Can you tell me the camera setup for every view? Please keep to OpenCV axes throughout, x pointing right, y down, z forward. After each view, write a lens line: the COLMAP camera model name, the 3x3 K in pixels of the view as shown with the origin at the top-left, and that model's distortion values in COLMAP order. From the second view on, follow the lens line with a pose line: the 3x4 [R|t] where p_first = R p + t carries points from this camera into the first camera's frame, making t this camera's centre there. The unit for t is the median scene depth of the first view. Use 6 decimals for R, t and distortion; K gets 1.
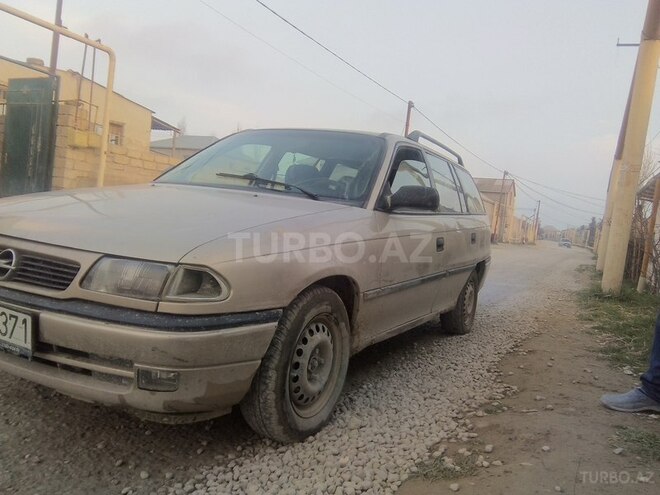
lens RADIAL K [[529.1, 0, 327.3], [0, 529.1, 249.1], [0, 0, 1]] dist [0.023282, 0.006408]
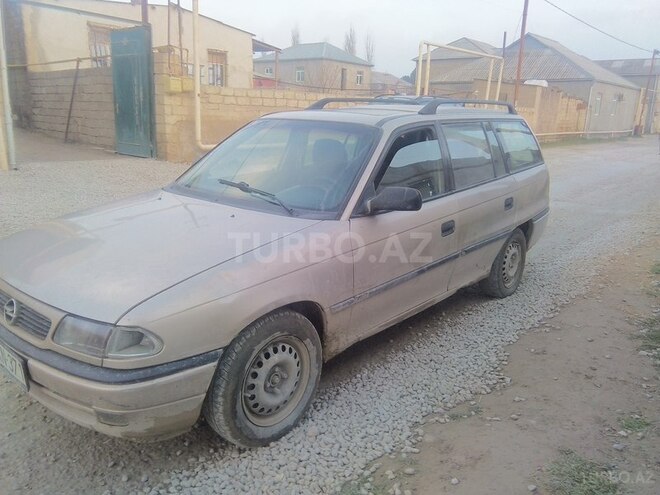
lens RADIAL K [[529.1, 0, 327.3], [0, 529.1, 249.1], [0, 0, 1]] dist [0.023282, 0.006408]
pose [[0.971805, -0.021636, -0.234792, 0.358690], [0.063385, 0.983098, 0.171760, -0.246086], [0.227107, -0.181799, 0.956750, 0.000523]]
